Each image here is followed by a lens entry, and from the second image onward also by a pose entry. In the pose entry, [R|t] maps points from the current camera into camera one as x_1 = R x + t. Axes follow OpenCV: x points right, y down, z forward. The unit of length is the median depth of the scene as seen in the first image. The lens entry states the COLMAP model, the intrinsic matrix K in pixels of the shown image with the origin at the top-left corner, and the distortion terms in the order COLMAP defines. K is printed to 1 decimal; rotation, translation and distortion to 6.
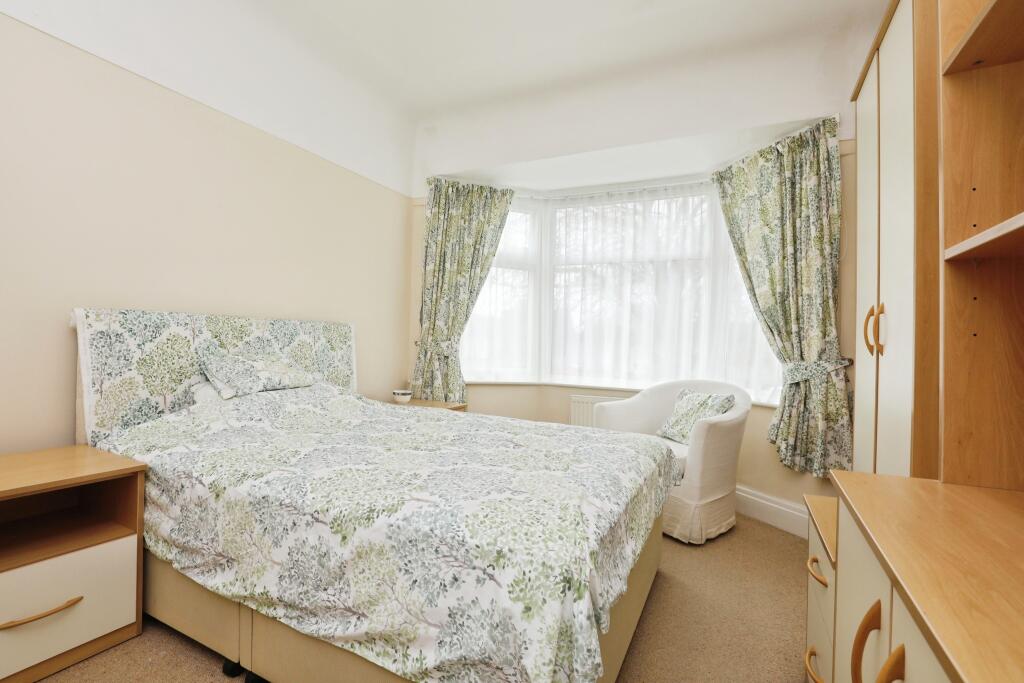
lens RADIAL K [[469.9, 0, 510.9], [0, 469.9, 346.6], [0, 0, 1]] dist [-0.030013, 0.001965]
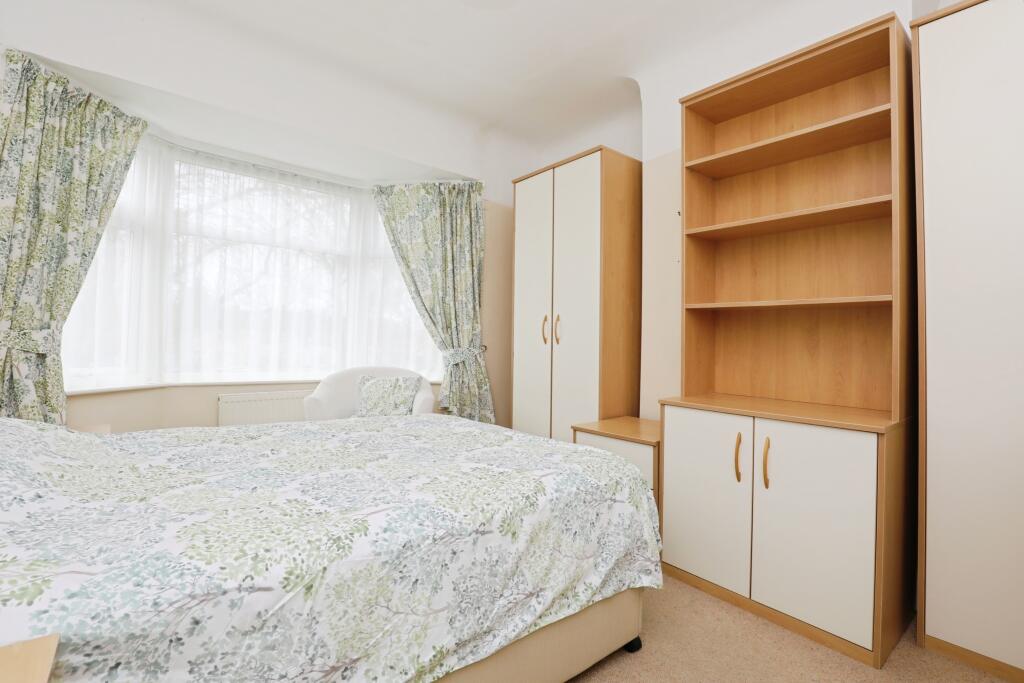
lens RADIAL K [[469.9, 0, 512.6], [0, 469.9, 338.5], [0, 0, 1]] dist [-0.030013, 0.001965]
pose [[0.411344, -0.007556, 0.911449, -1.018760], [-0.005503, 0.999927, 0.010773, -0.022757], [-0.911464, -0.009447, 0.411272, 0.462231]]
